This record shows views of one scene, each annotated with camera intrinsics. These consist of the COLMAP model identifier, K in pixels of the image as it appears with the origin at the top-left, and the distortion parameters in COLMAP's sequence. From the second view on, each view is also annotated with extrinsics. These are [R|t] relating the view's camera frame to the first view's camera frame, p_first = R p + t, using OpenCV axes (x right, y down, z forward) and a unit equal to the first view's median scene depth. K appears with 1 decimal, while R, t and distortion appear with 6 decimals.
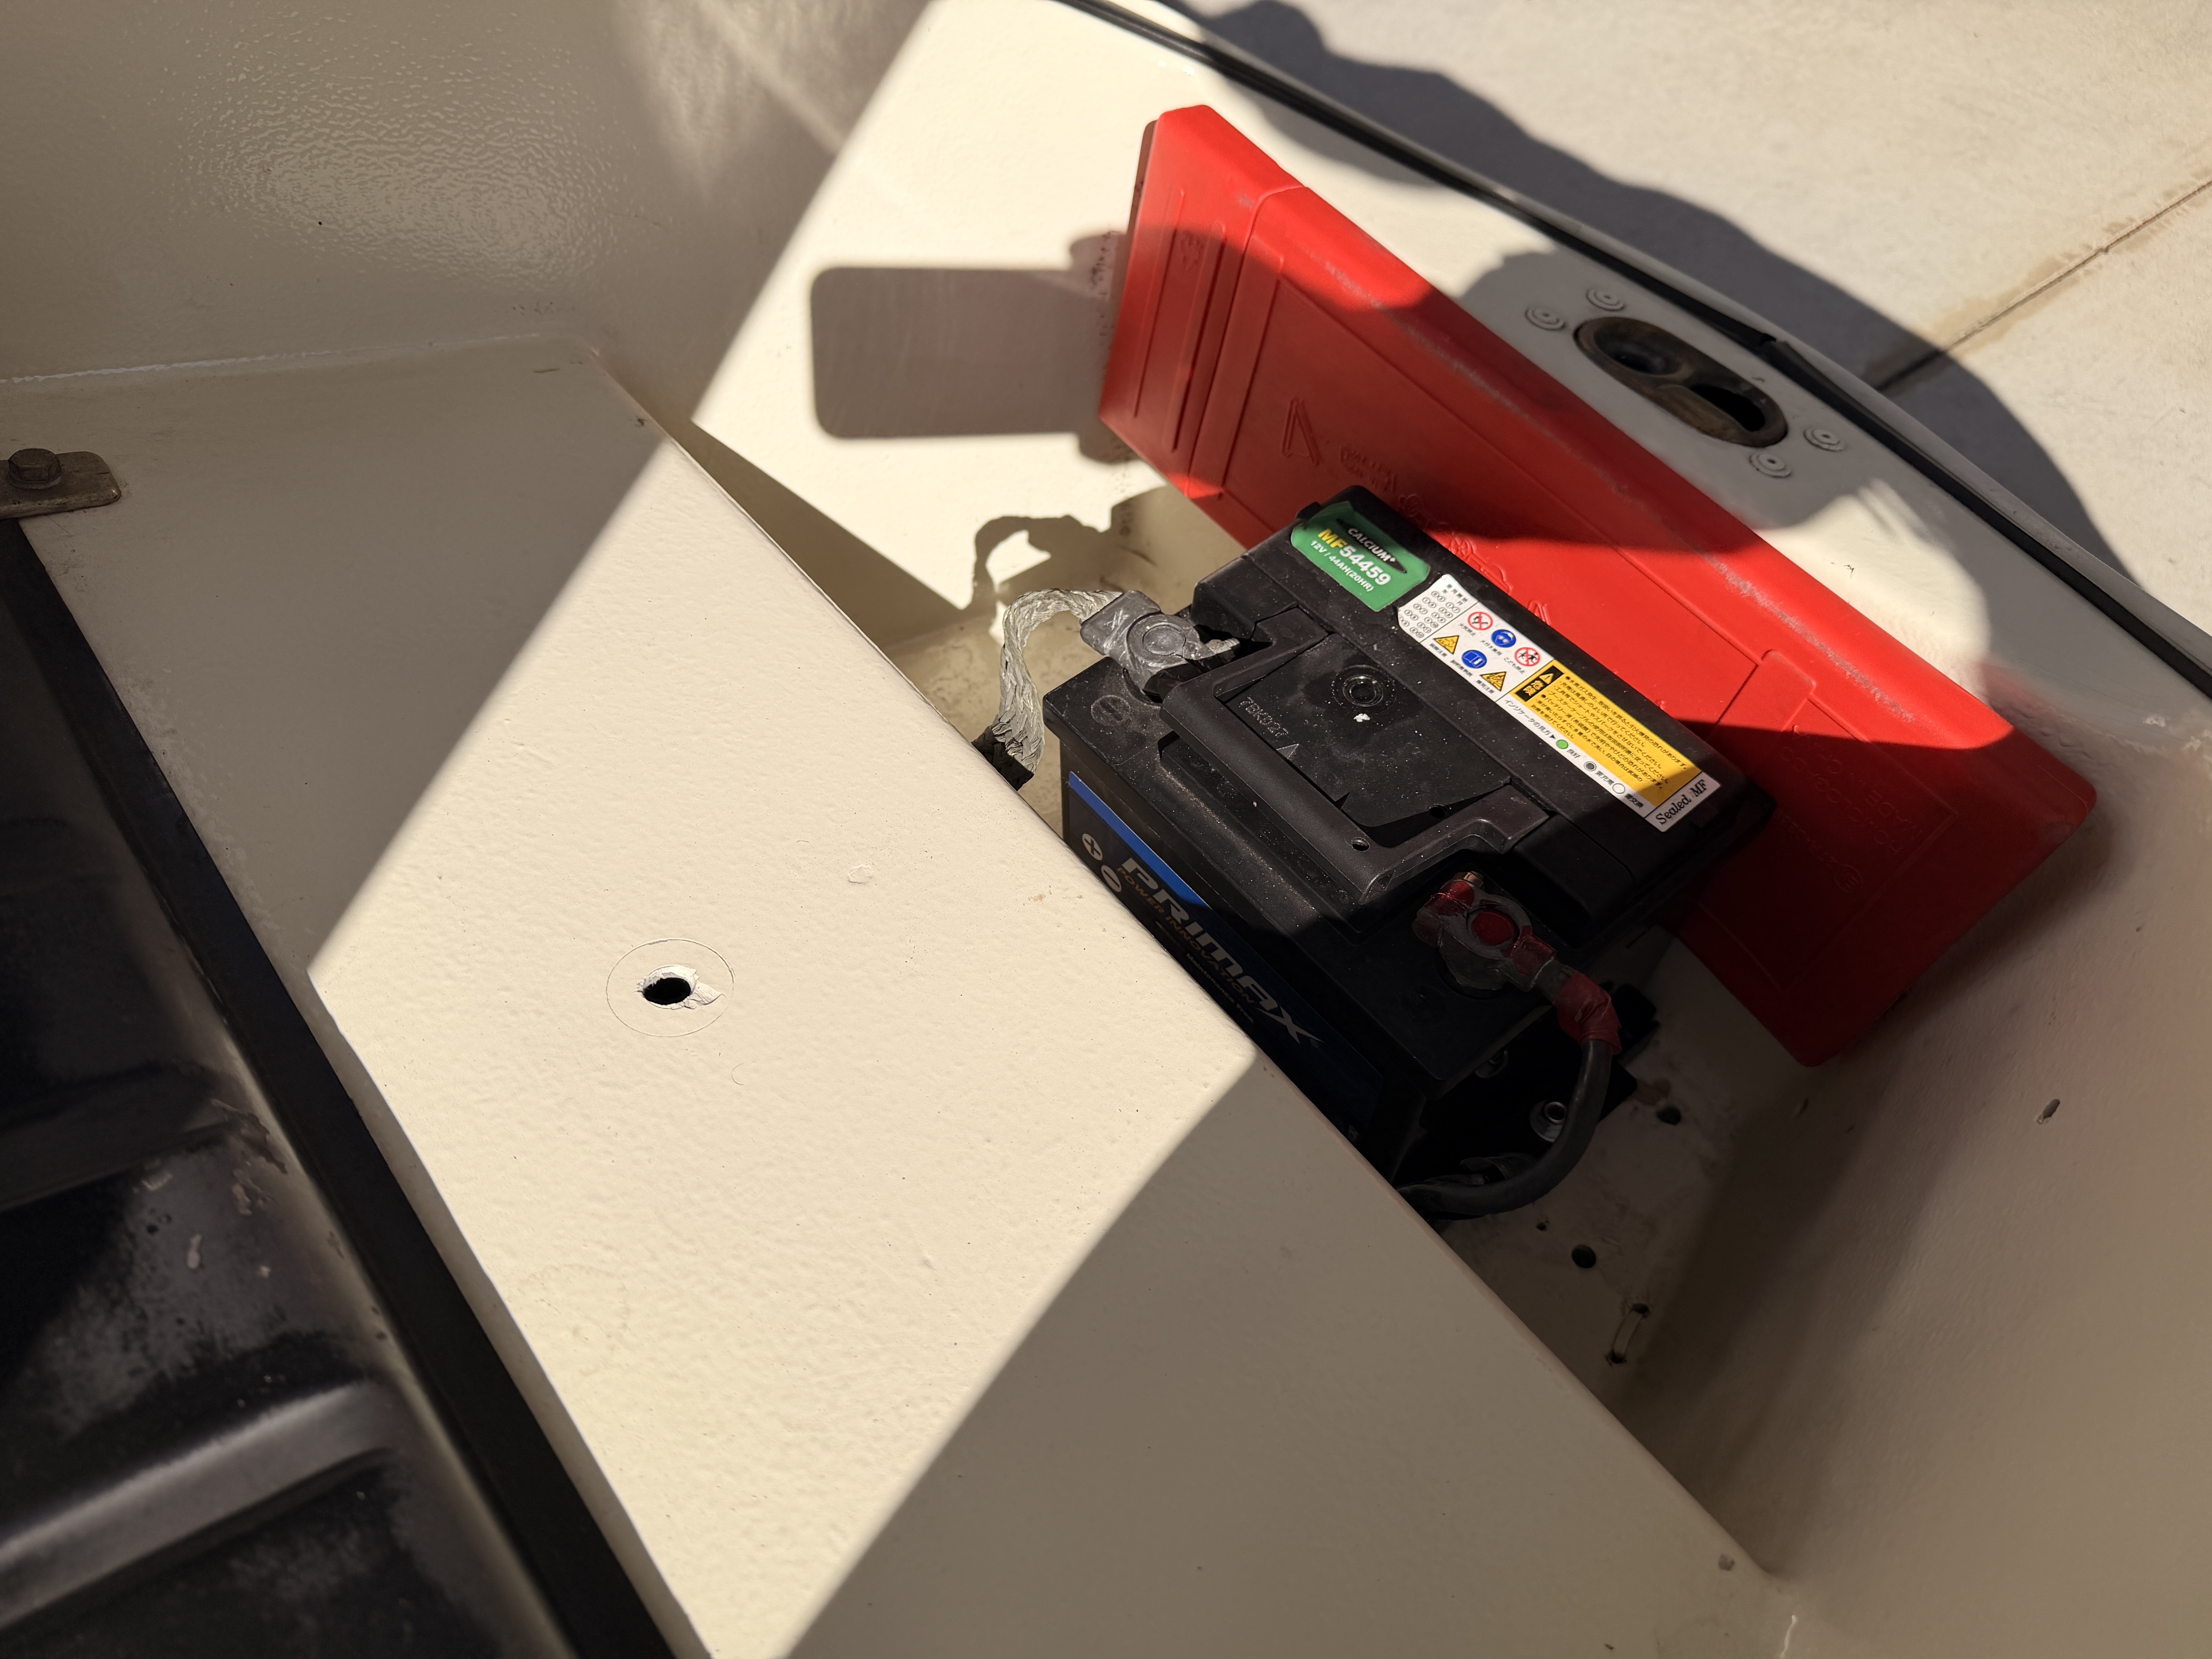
lens RADIAL K [[1570.6, 0, 1116.5], [0, 1570.6, 816.5], [0, 0, 1]] dist [0.038863, -0.054944]
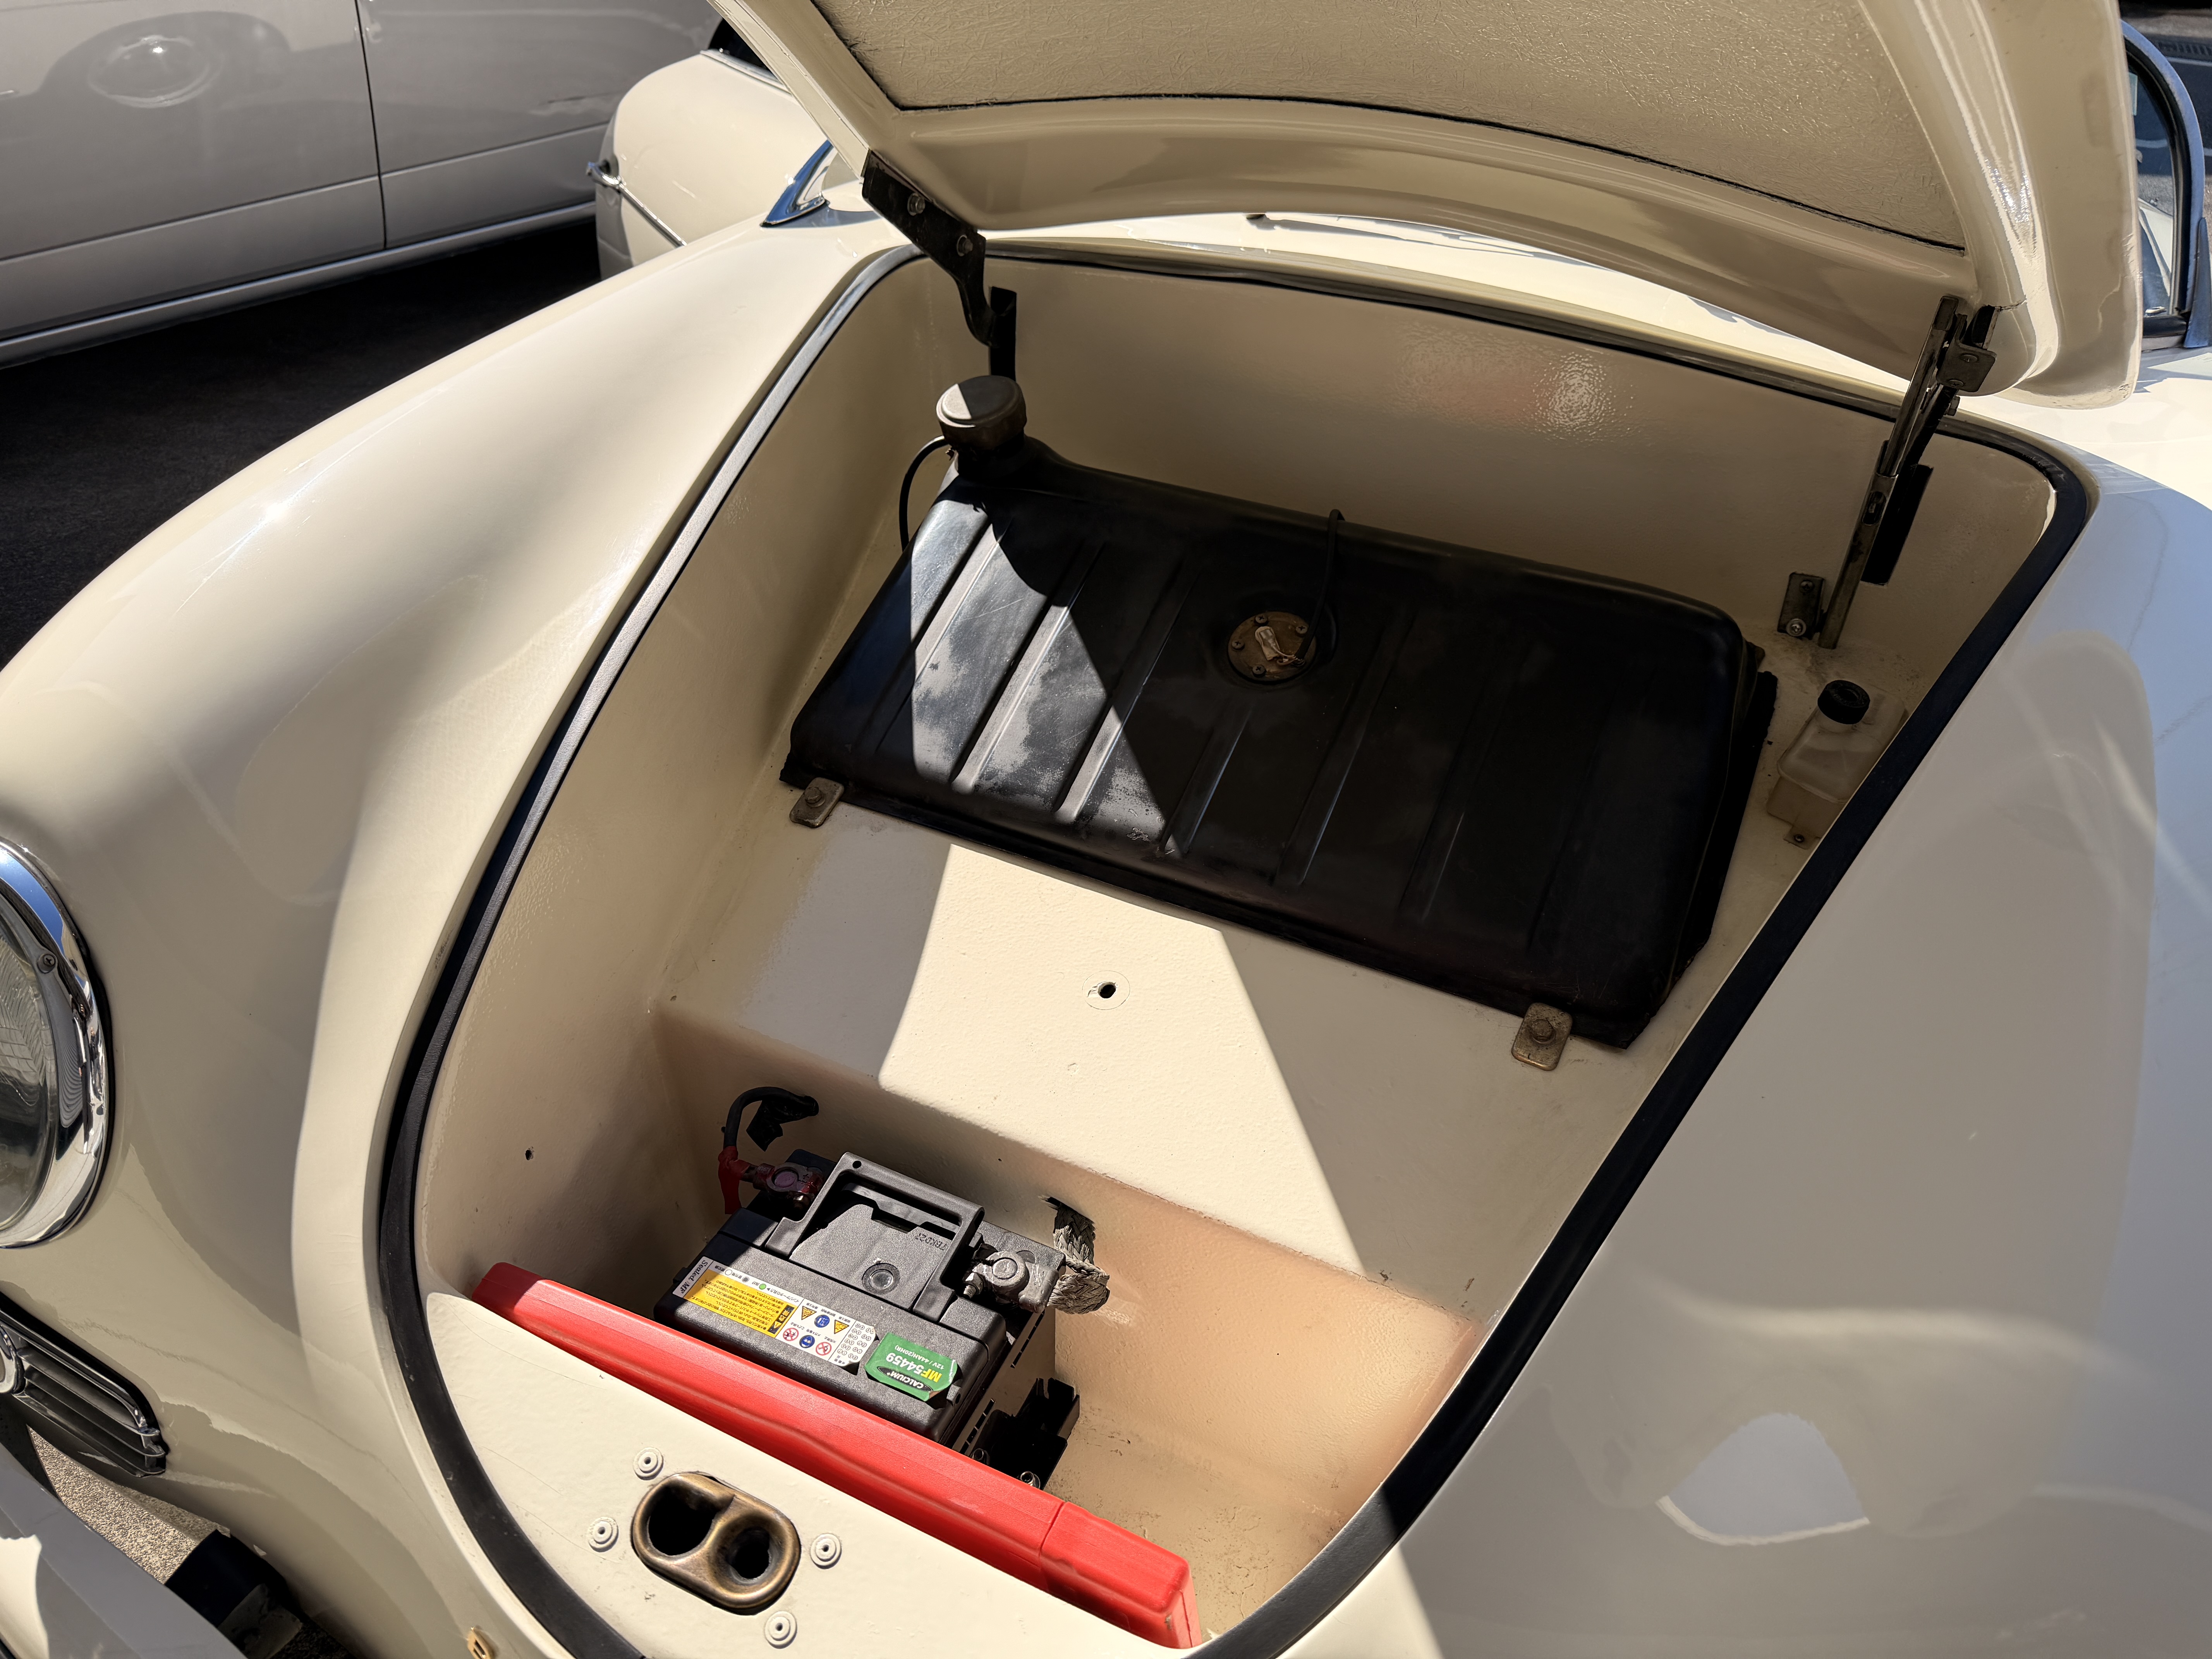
lens RADIAL K [[1570.6, 0, 1120.7], [0, 1570.6, 850.7], [0, 0, 1]] dist [0.038863, -0.054944]
pose [[-0.907471, 0.237698, -0.346406, 0.414532], [-0.355144, 0.006449, 0.934789, -1.822300], [0.224431, 0.971318, 0.078564, 0.484552]]
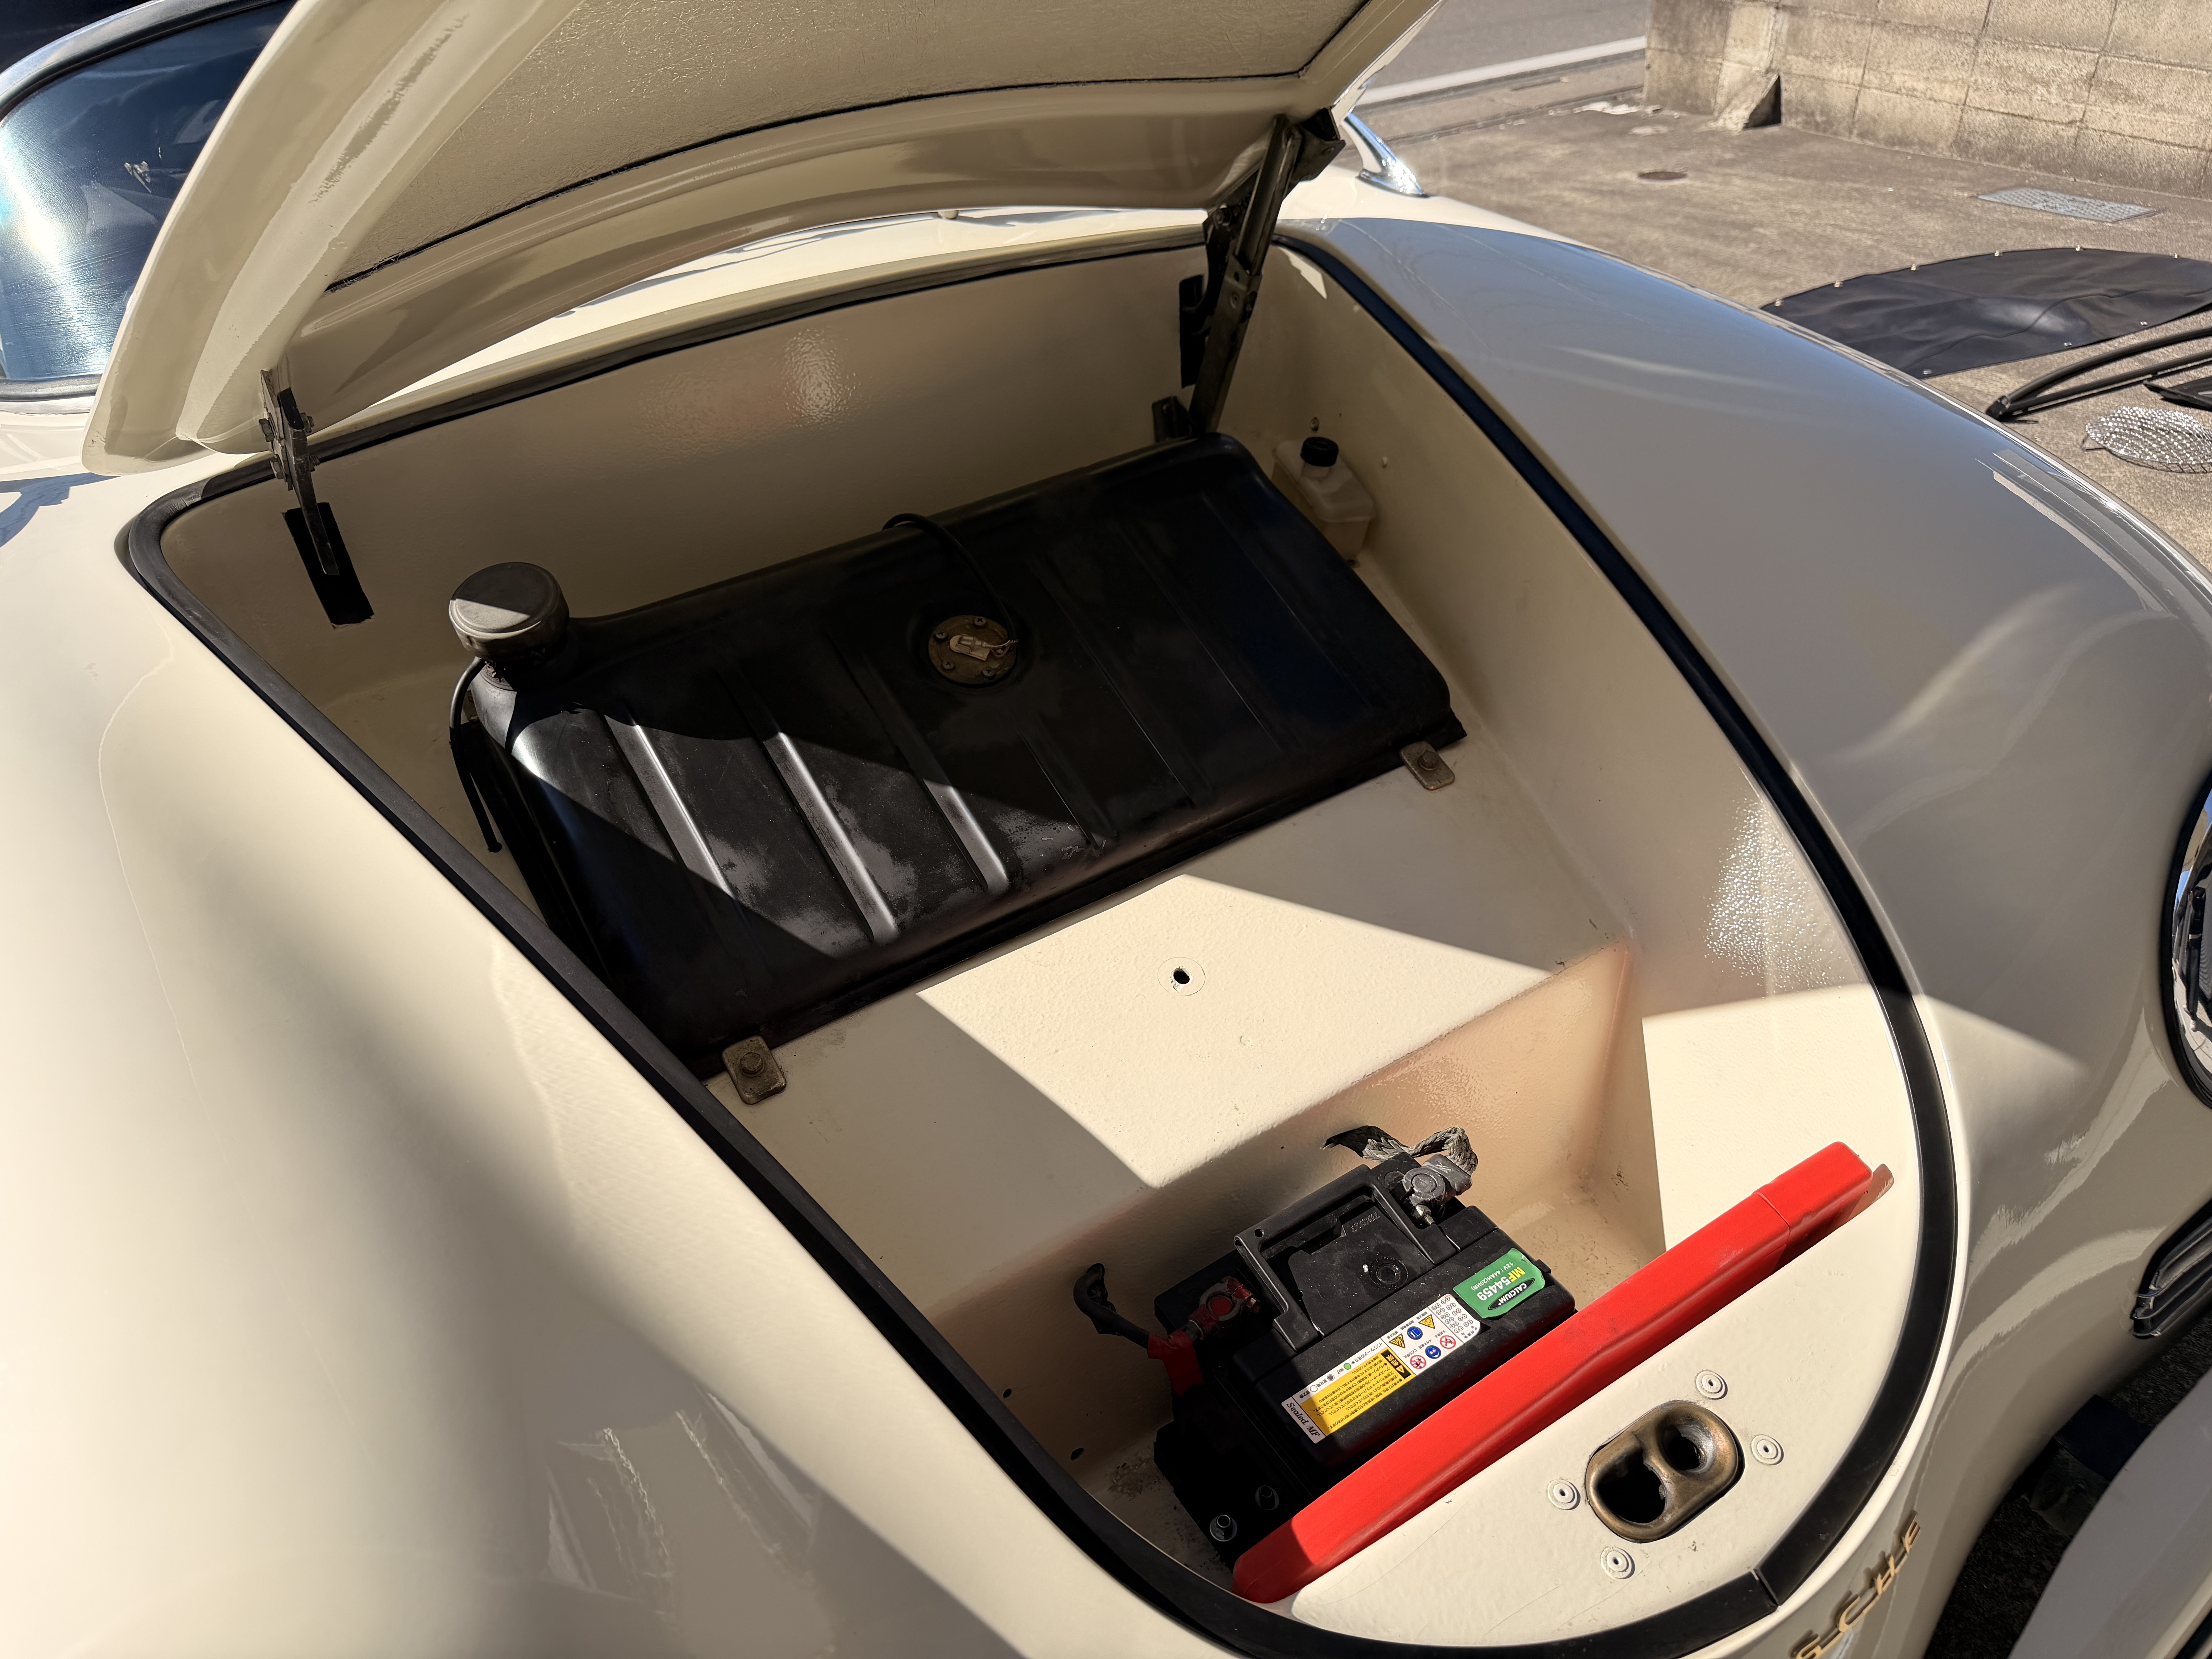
lens RADIAL K [[1570.6, 0, 1101.8], [0, 1570.6, 861.5], [0, 0, 1]] dist [0.038863, -0.054944]
pose [[-0.125327, 0.616942, -0.776966, 1.278445], [-0.772743, 0.430459, 0.466448, -0.849291], [0.622223, 0.658853, 0.422789, -0.211578]]
